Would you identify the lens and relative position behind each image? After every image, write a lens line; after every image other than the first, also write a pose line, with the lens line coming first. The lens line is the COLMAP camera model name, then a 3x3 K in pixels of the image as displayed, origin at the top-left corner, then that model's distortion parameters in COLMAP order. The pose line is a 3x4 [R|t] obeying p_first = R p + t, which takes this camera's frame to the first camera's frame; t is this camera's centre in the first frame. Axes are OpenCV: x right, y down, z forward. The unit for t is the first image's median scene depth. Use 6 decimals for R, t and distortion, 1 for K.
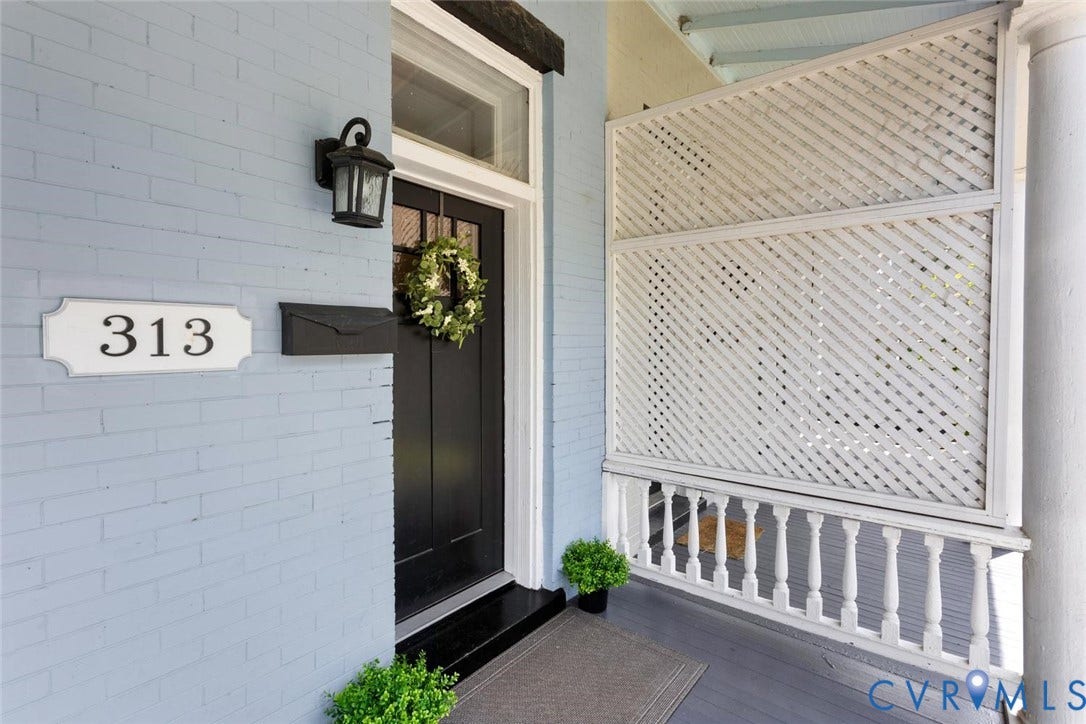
lens RADIAL K [[514.1, 0, 531.2], [0, 514.1, 350.8], [0, 0, 1]] dist [0.000677, 0.000652]
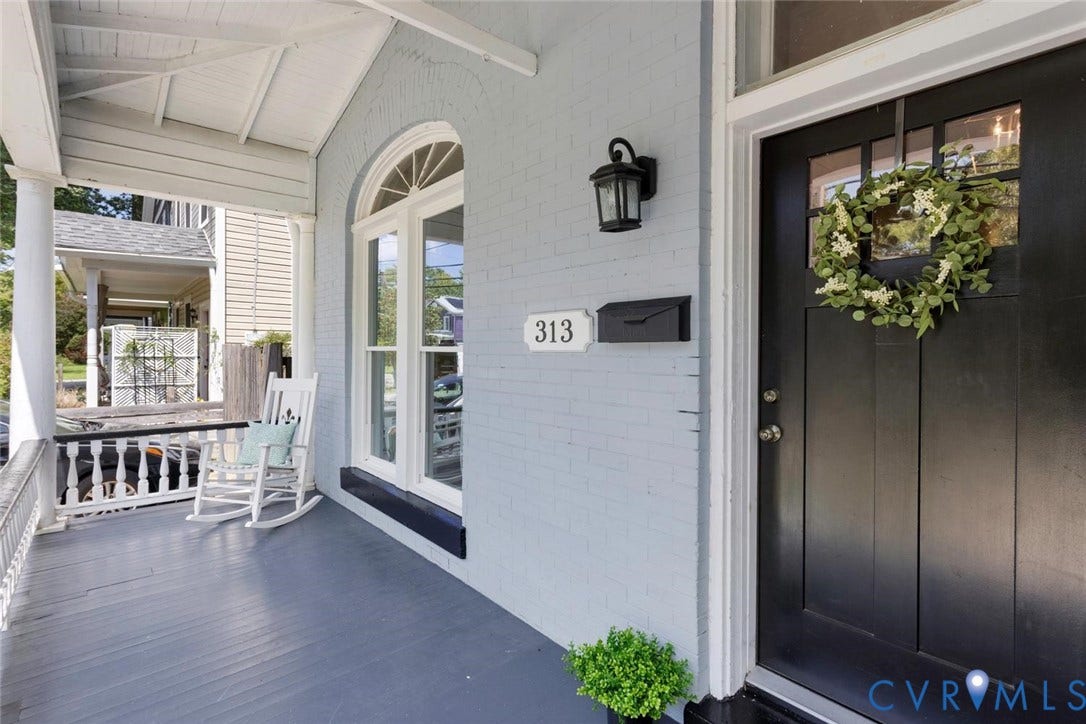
lens RADIAL K [[514.1, 0, 531.2], [0, 514.1, 350.8], [0, 0, 1]] dist [0.000677, 0.000652]
pose [[-0.187804, 0.002132, -0.982204, 0.544888], [-0.022118, 0.999735, 0.006399, 0.015852], [0.981957, 0.022927, -0.187707, 0.663543]]
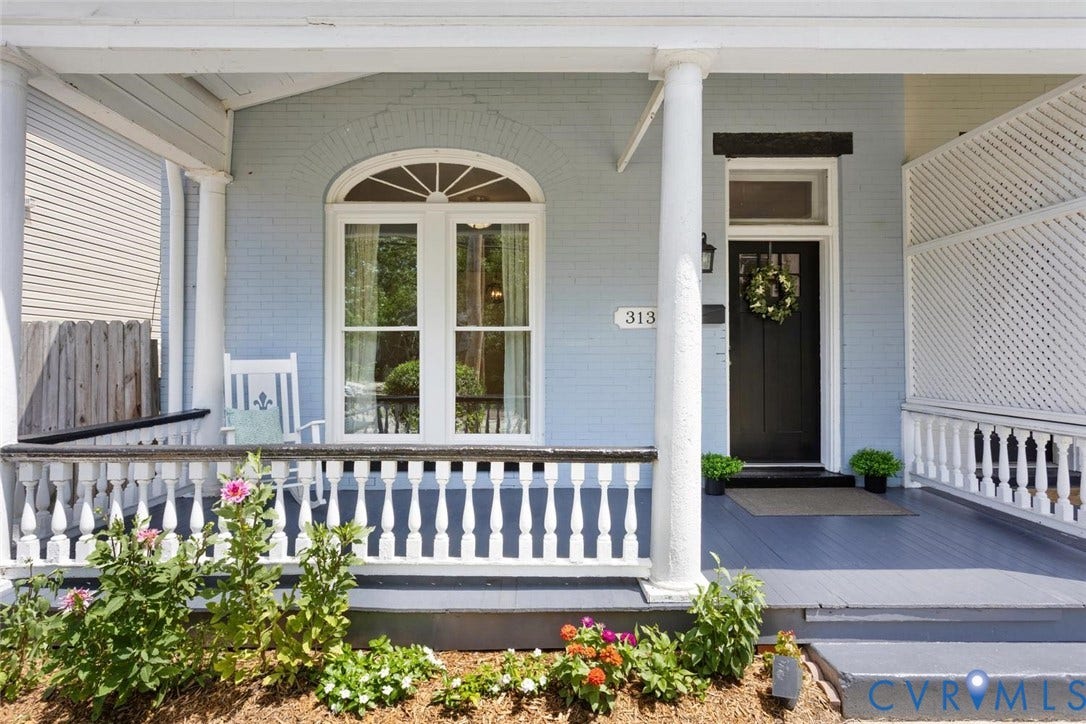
lens RADIAL K [[514.1, 0, 531.2], [0, 514.1, 350.8], [0, 0, 1]] dist [0.000677, 0.000652]
pose [[0.624301, -0.005638, -0.781163, 0.733411], [-0.012542, 0.999773, -0.017240, 0.131037], [0.781083, 0.020560, 0.624089, -0.828290]]
